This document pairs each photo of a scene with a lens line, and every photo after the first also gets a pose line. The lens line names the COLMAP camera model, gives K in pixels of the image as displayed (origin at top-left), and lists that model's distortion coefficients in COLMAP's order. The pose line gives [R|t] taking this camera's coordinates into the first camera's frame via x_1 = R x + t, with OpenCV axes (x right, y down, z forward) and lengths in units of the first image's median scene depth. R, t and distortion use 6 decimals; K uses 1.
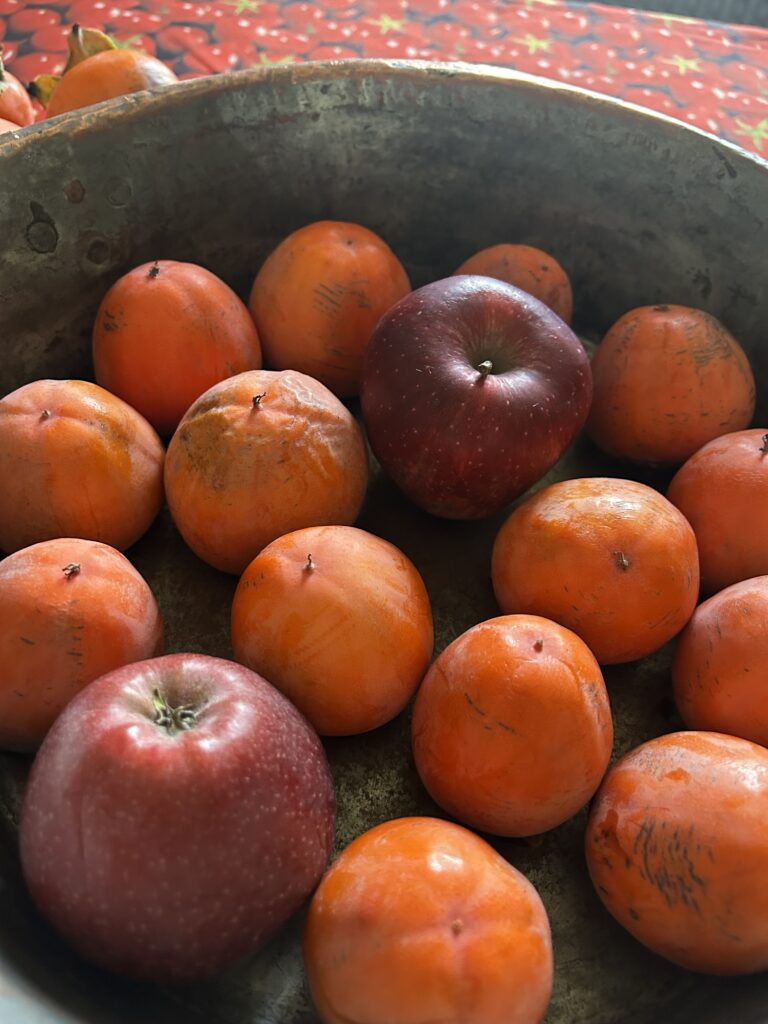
lens RADIAL K [[799.6, 0, 384.0], [0, 799.6, 512.0], [0, 0, 1]] dist [-0.033353, -0.000163]
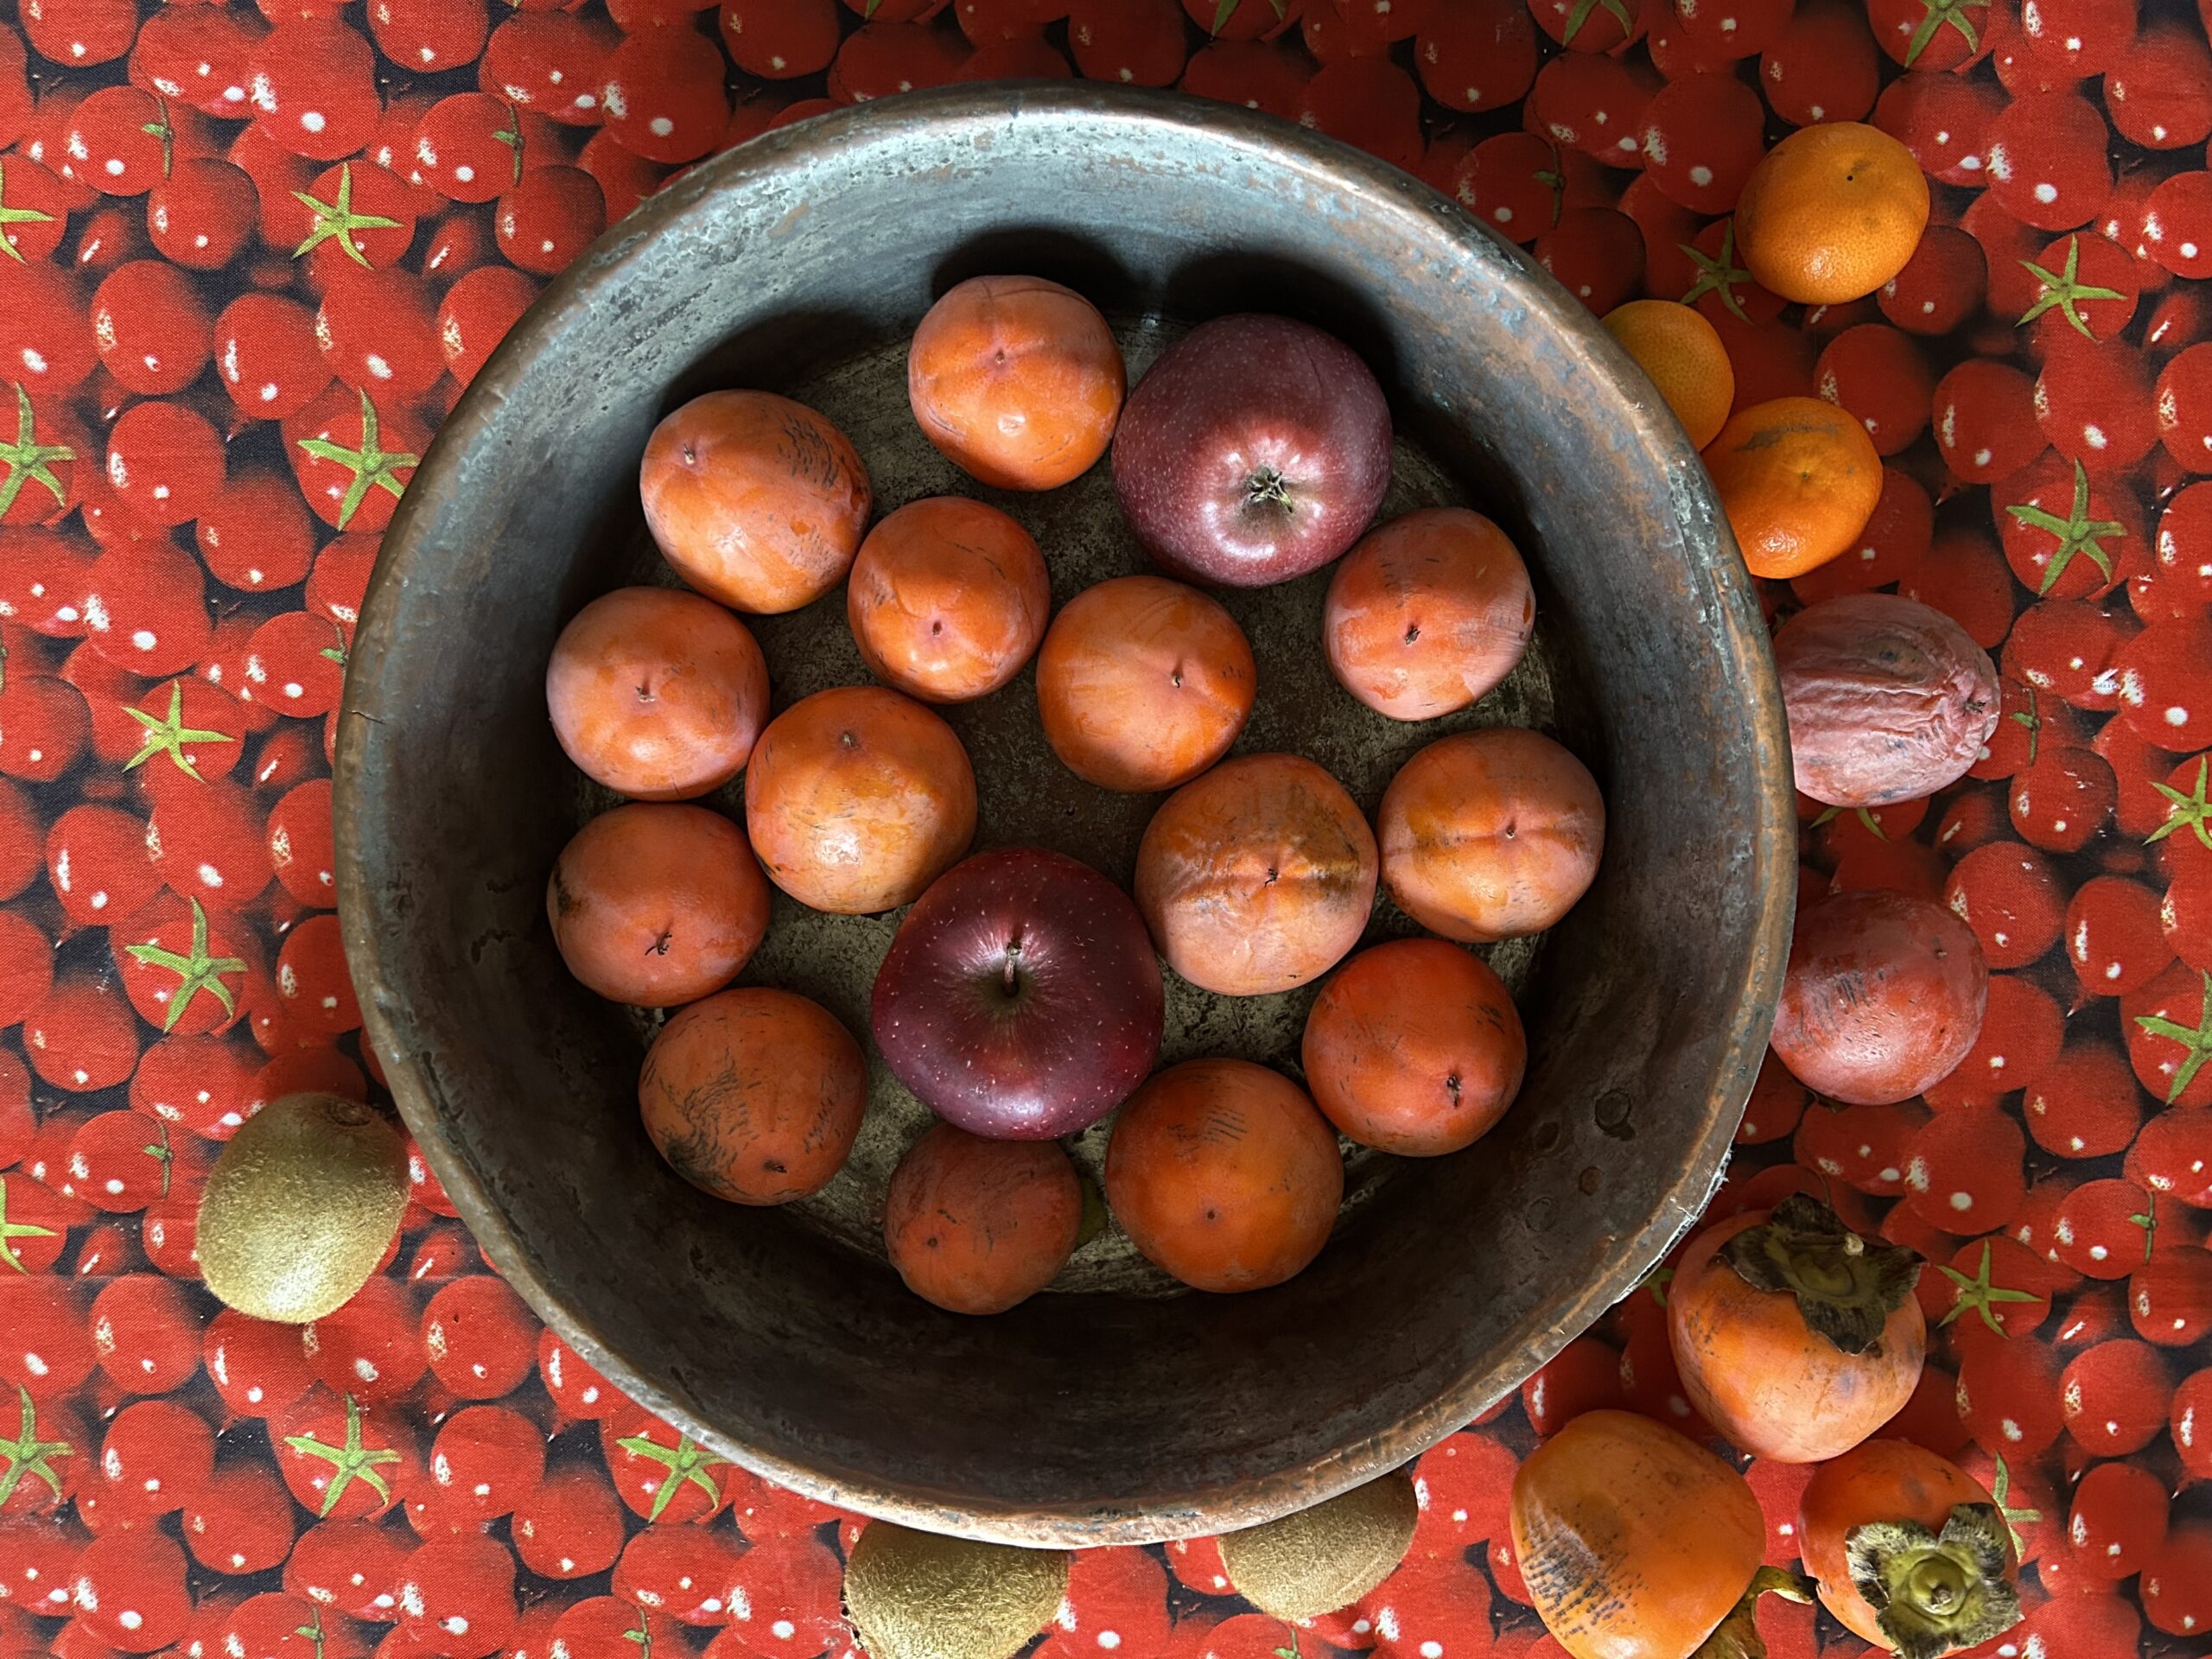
lens RADIAL K [[1665.7, 0, 1106.0], [0, 1665.7, 829.5], [0, 0, 1]] dist [0.002190, 0.000213]
pose [[-0.990800, 0.122847, -0.056778, 0.127774], [-0.134378, -0.843240, 0.520470, -1.121272], [0.016061, 0.523311, 0.851990, -0.625136]]
